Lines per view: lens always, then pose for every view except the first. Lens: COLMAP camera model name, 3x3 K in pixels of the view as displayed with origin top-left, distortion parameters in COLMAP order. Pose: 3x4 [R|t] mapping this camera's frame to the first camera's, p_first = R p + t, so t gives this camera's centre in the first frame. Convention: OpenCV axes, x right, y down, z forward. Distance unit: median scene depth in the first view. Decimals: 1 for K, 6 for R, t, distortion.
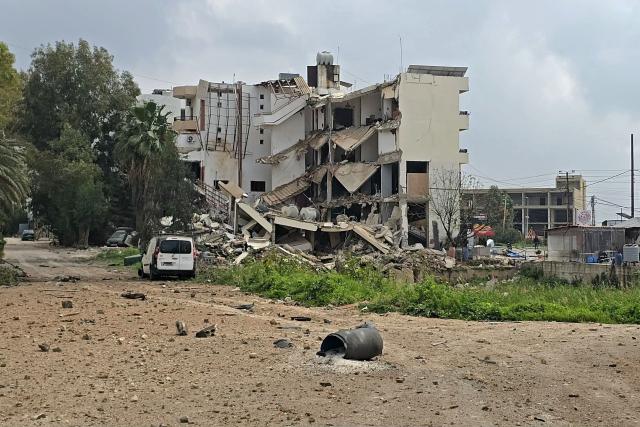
lens RADIAL K [[2604.9, 0, 320.2], [0, 2604.9, 213.3], [0, 0, 1]] dist [0.057385, 0.000000]
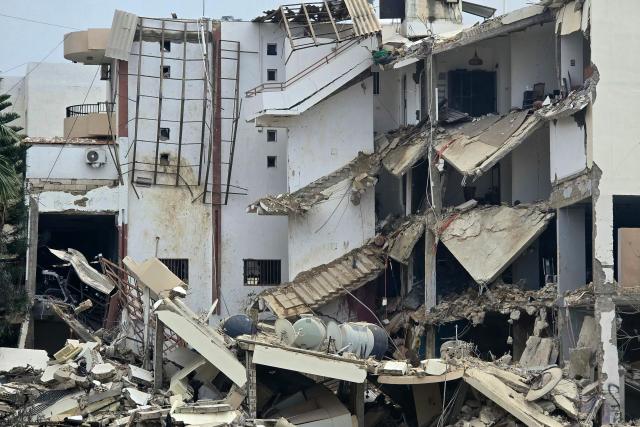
lens RADIAL K [[2604.9, 0, 319.5], [0, 2604.9, 214.6], [0, 0, 1]] dist [0.057385, 0.000000]
pose [[0.961511, -0.023193, -0.273787, 0.094343], [0.004951, 0.997732, -0.067130, 0.007594], [0.274723, 0.063191, 0.959445, 0.622650]]
